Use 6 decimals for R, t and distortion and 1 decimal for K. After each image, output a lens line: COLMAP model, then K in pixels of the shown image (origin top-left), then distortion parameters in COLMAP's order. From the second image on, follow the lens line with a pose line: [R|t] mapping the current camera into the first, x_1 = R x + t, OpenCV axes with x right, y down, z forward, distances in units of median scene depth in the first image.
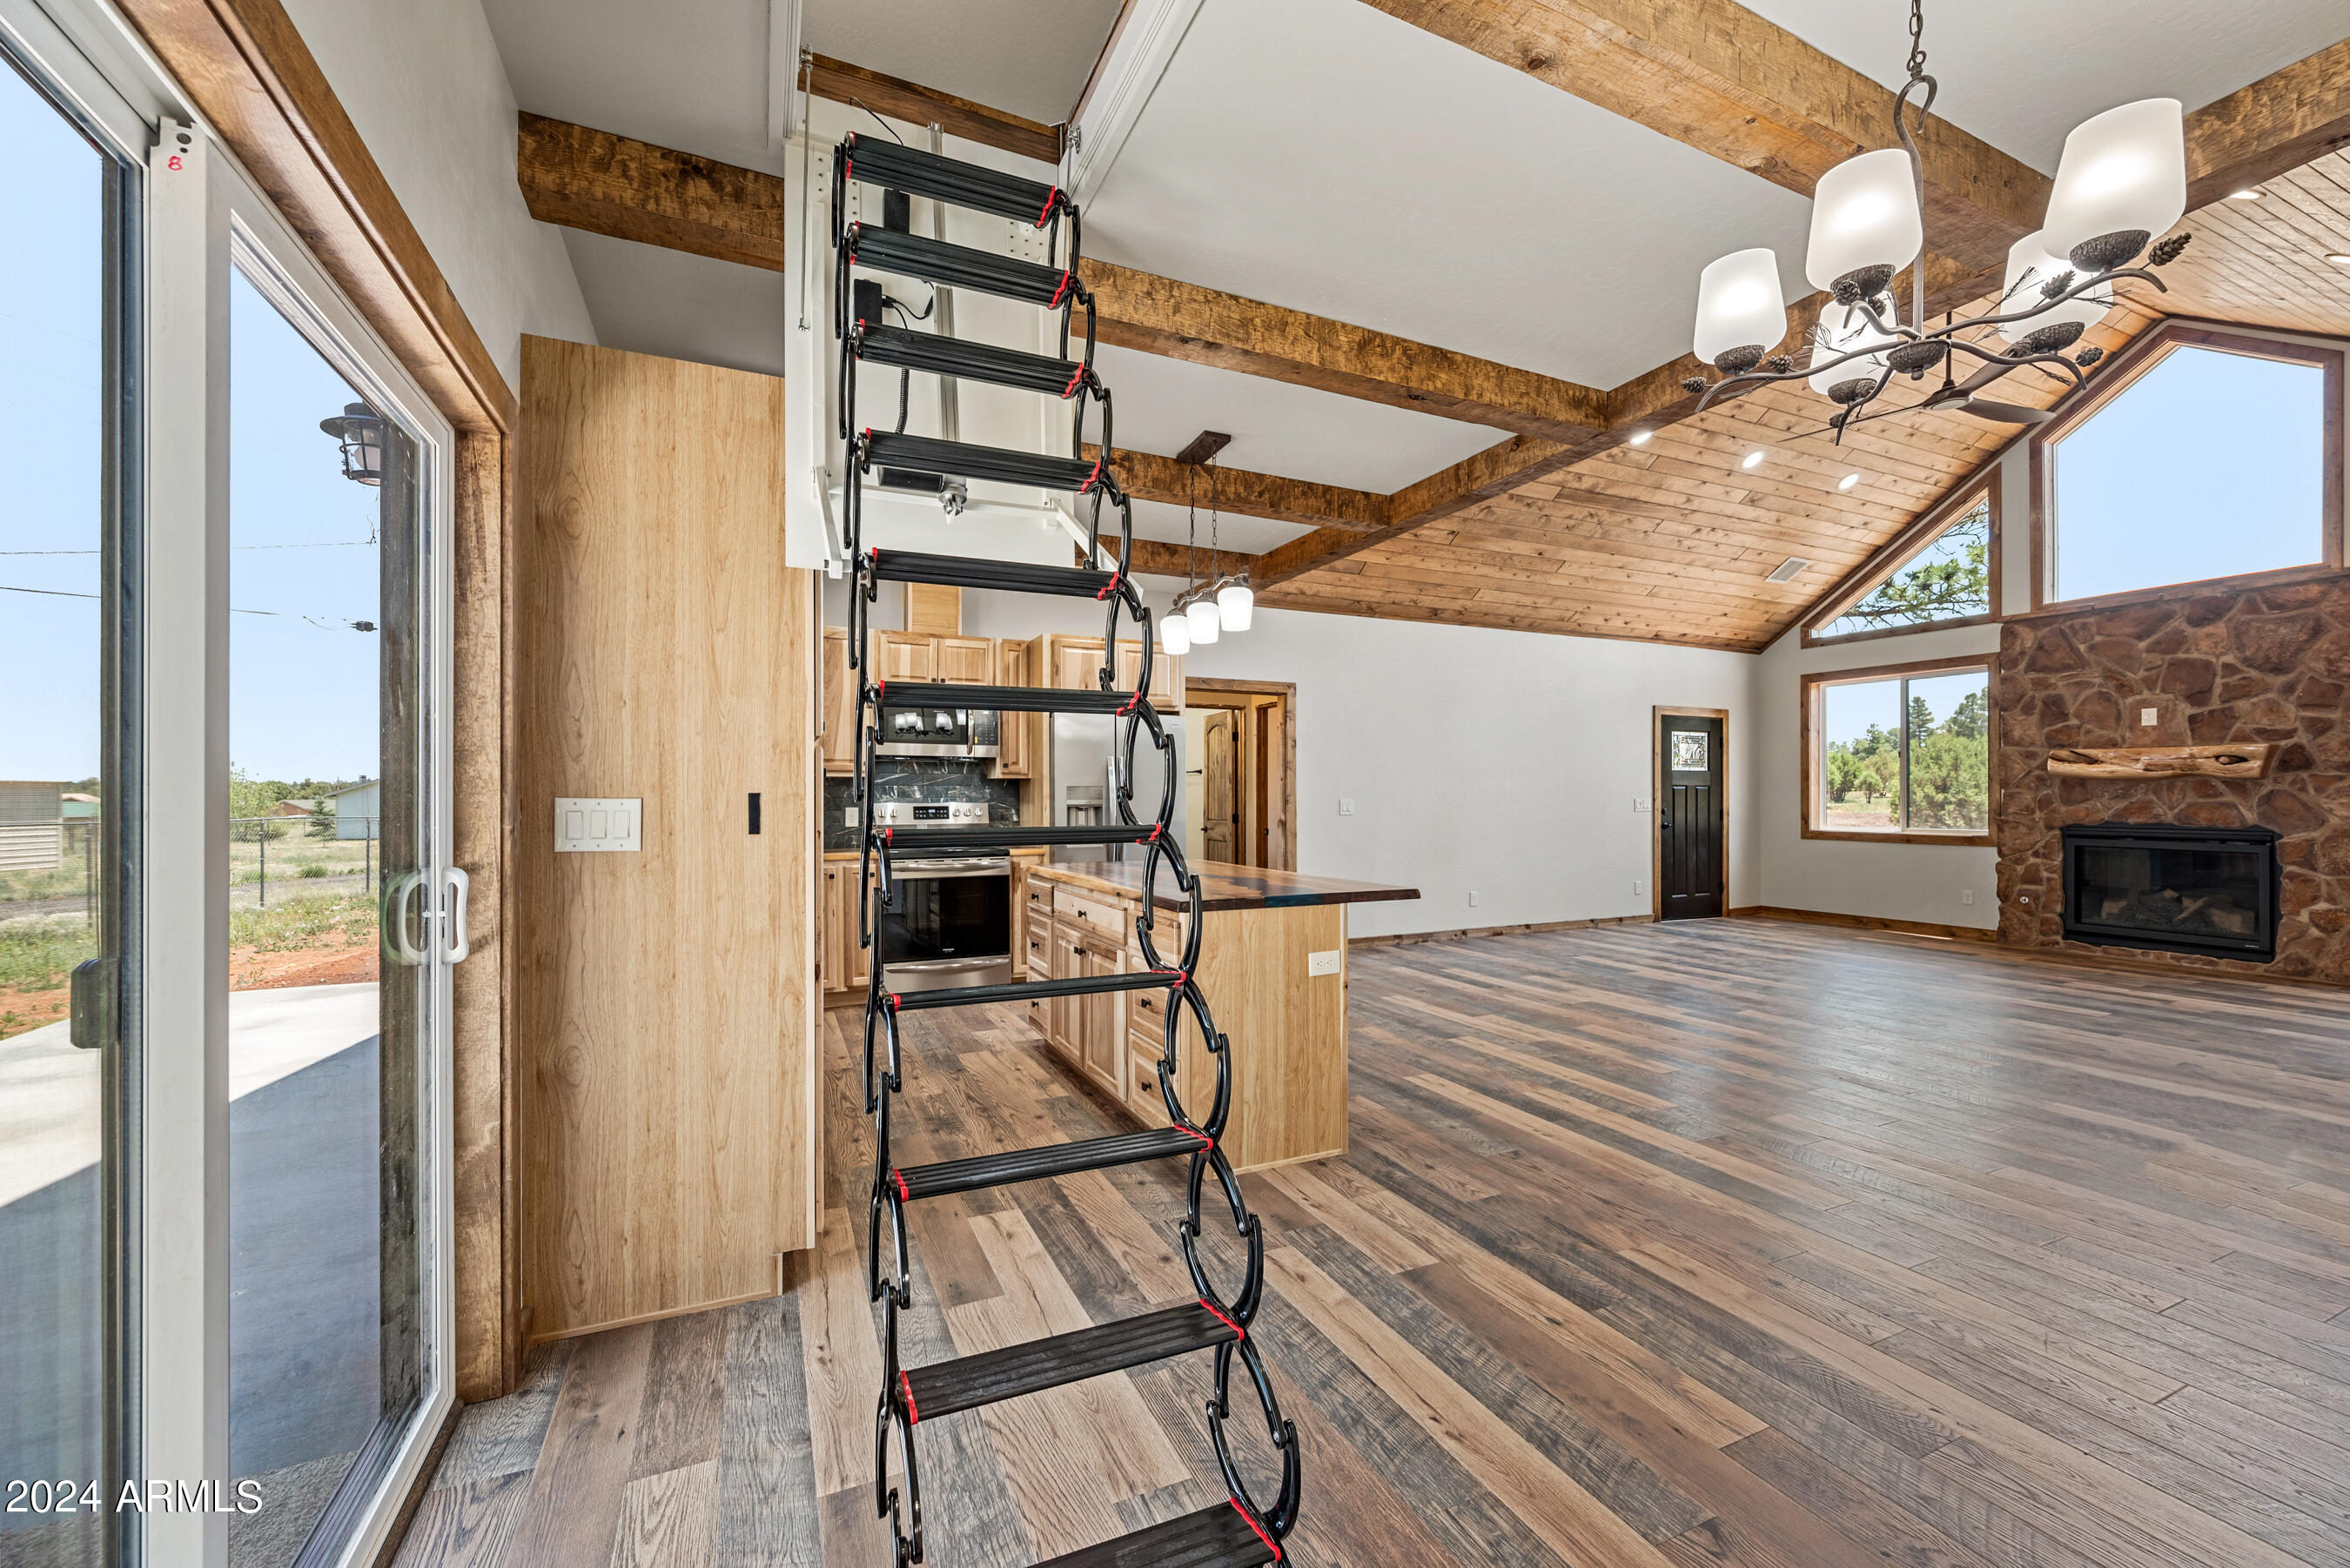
lens RADIAL K [[923.8, 0, 1177.4], [0, 923.8, 795.0], [0, 0, 1]] dist [-0.001698, -0.000022]
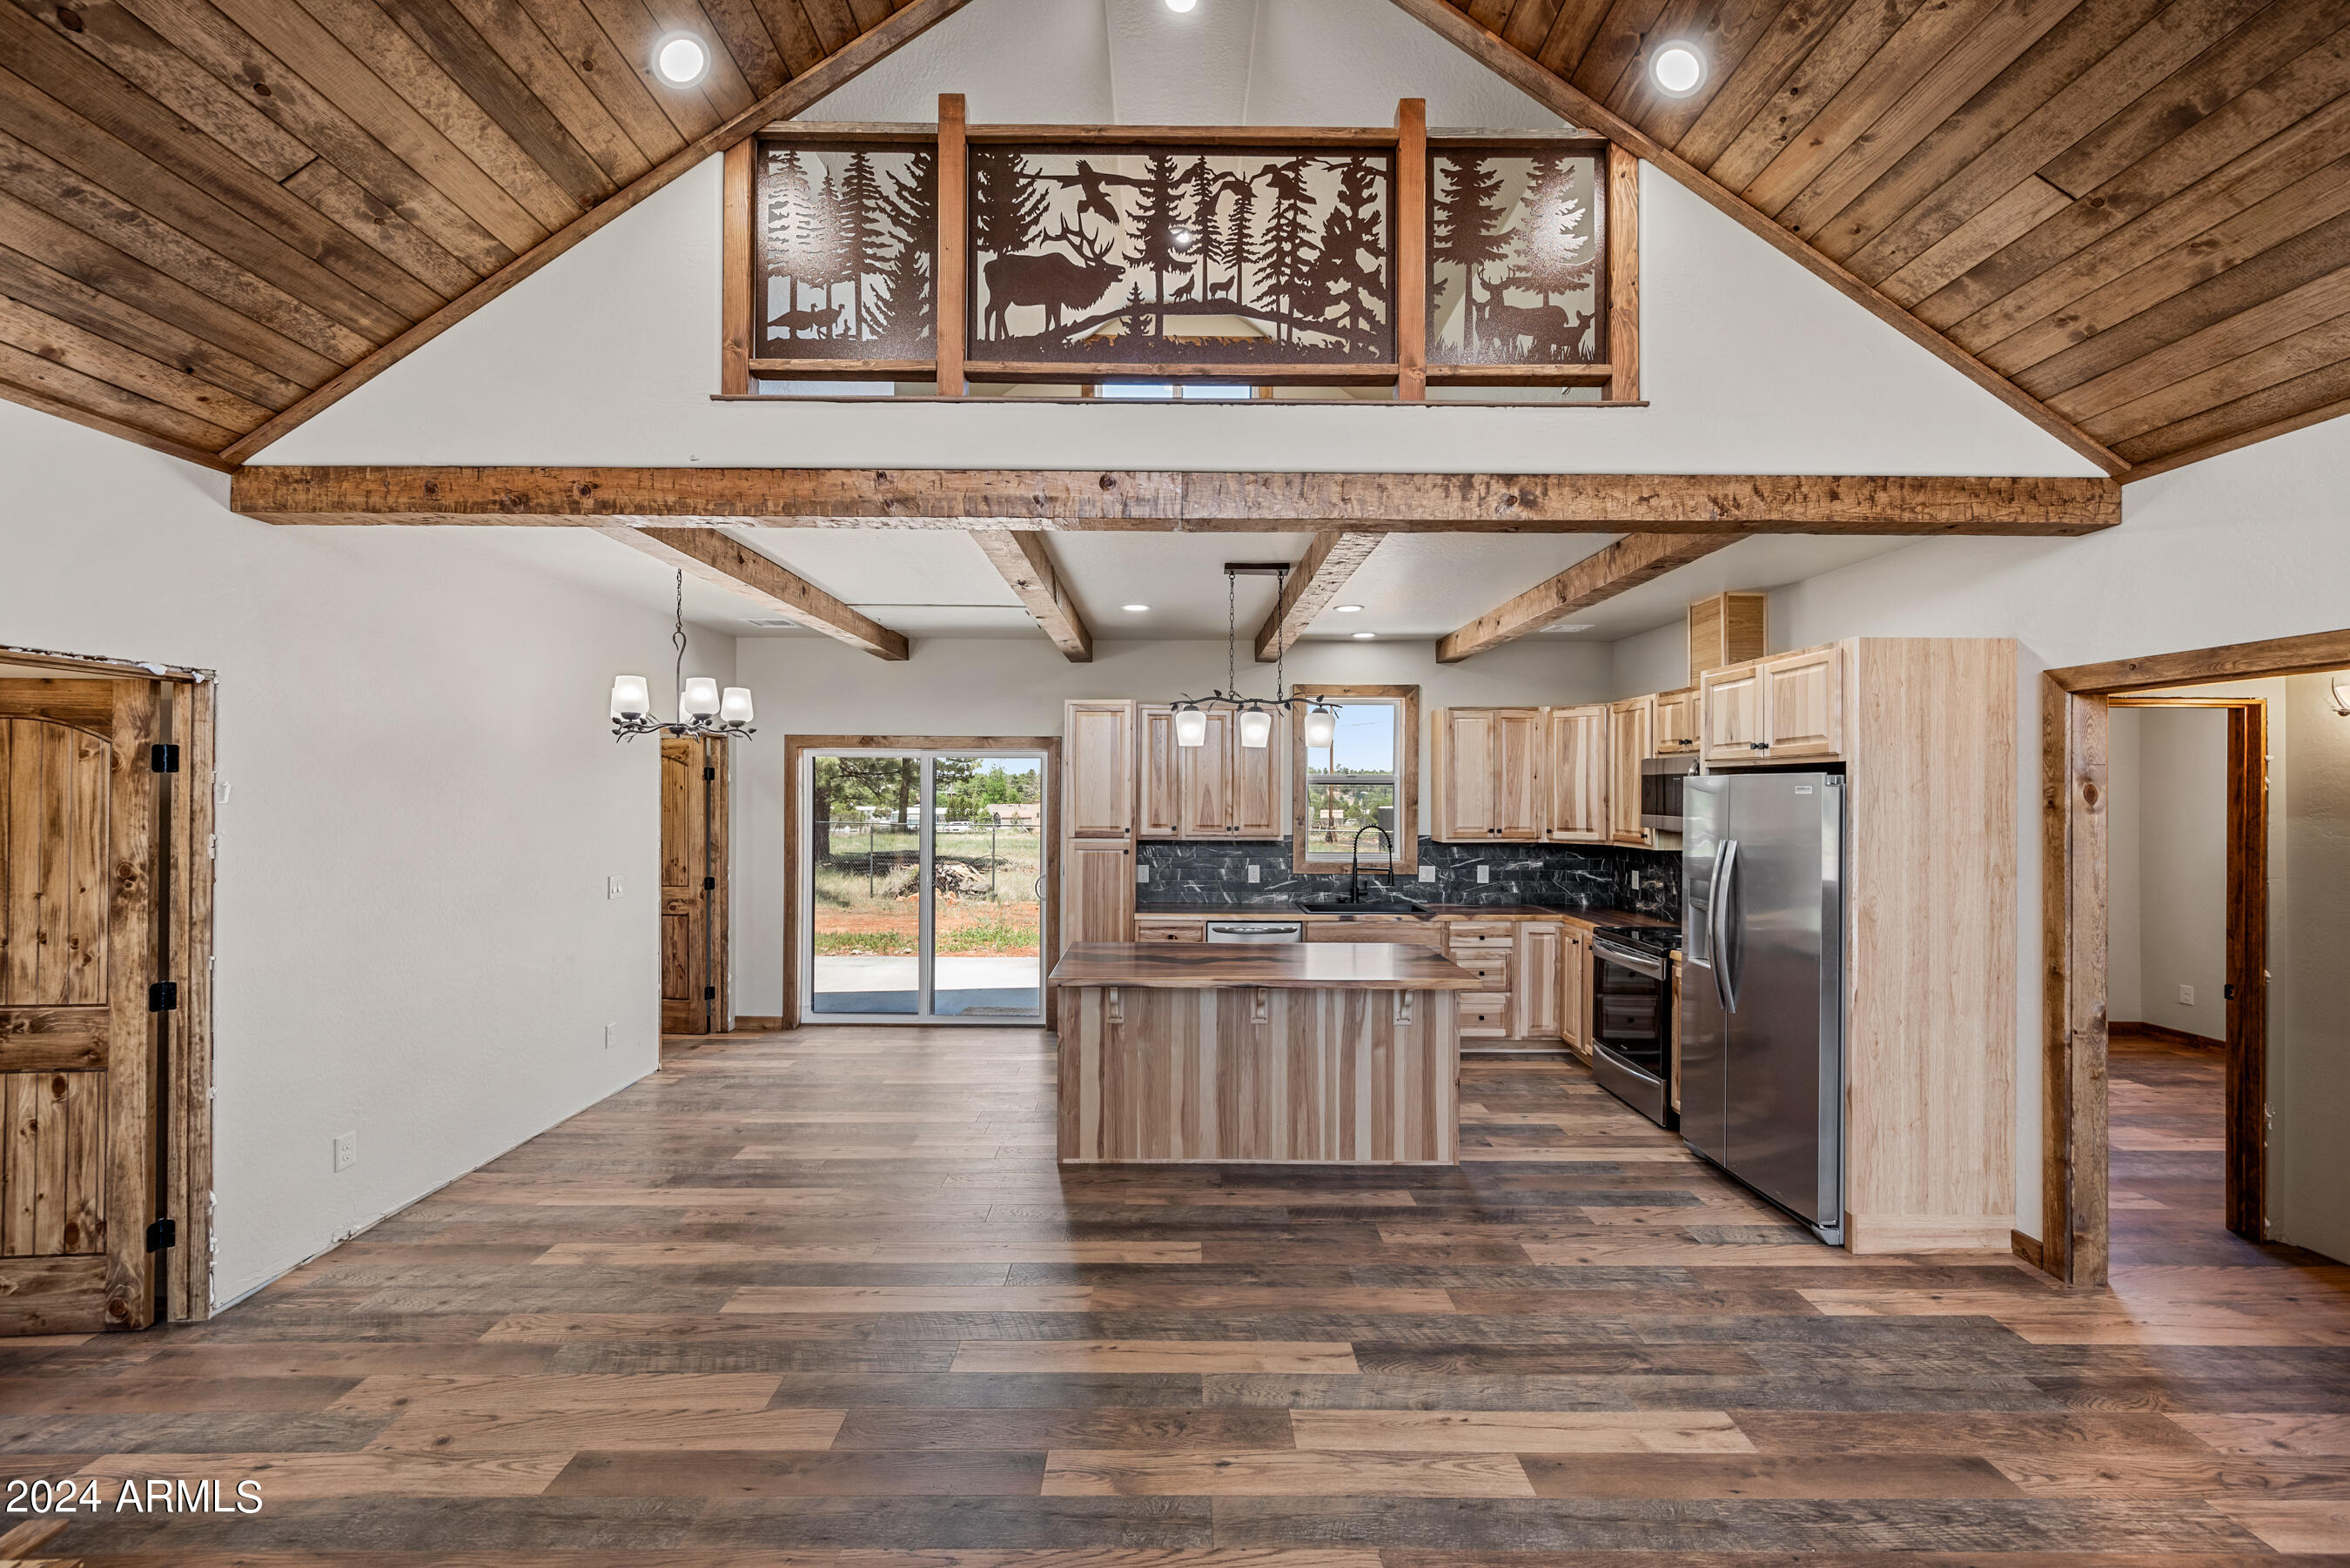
lens RADIAL K [[927.0, 0, 1176.6], [0, 927.0, 790.5], [0, 0, 1]] dist [-0.001938, -0.000112]
pose [[-0.408253, -0.001507, -0.912868, 0.589925], [-0.003216, 0.999995, -0.000212, -0.063519], [0.912863, 0.002850, -0.408255, 0.756548]]
